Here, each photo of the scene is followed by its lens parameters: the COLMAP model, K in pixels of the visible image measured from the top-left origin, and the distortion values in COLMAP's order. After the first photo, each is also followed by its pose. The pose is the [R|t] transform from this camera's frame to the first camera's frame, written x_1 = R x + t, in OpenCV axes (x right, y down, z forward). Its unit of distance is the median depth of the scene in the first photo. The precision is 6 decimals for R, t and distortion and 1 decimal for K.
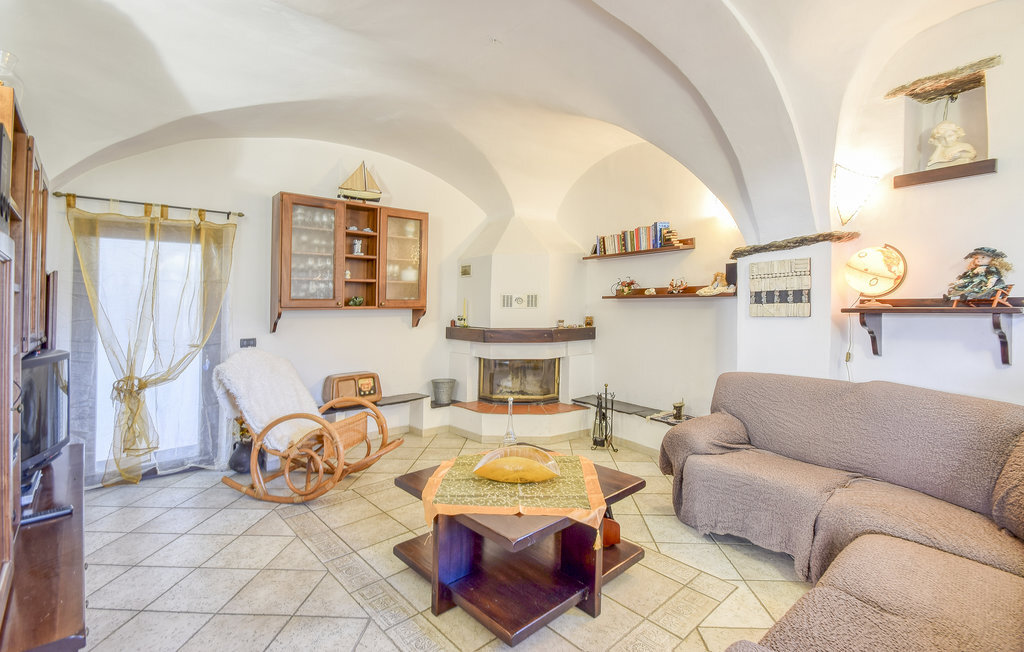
lens RADIAL K [[452.1, 0, 509.0], [0, 452.1, 319.6], [0, 0, 1]] dist [-0.007420, -0.000321]
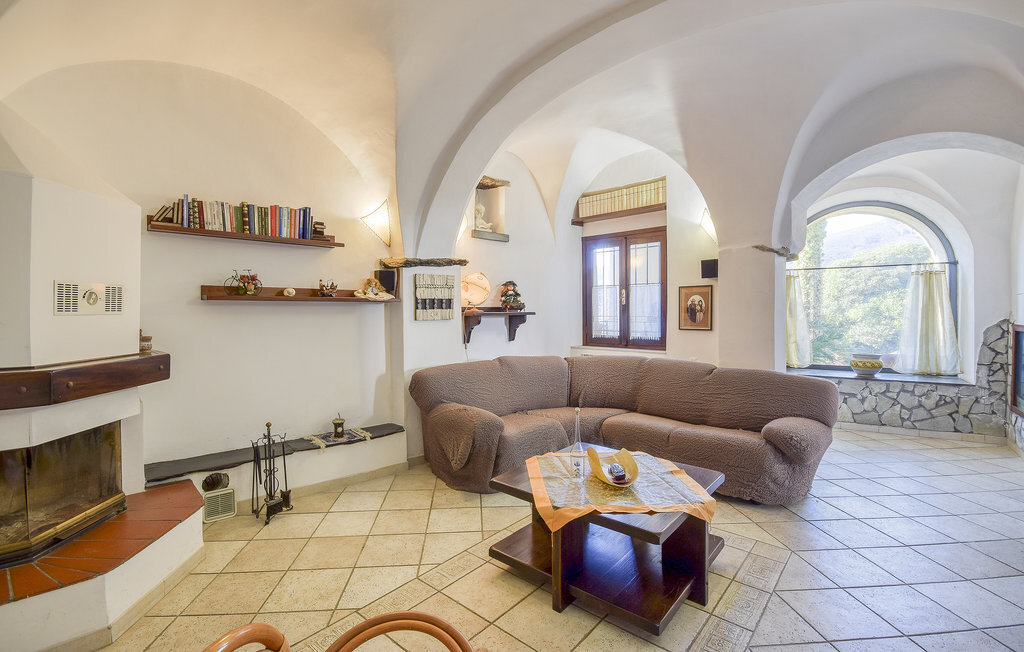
lens RADIAL K [[473.9, 0, 512.0], [0, 473.9, 326.0], [0, 0, 1]] dist [-0.000922, -0.000071]
pose [[-0.126455, -0.025034, 0.991656, -0.607737], [0.032113, 0.999054, 0.029316, -0.017577], [-0.991452, 0.035552, -0.125532, 0.805493]]
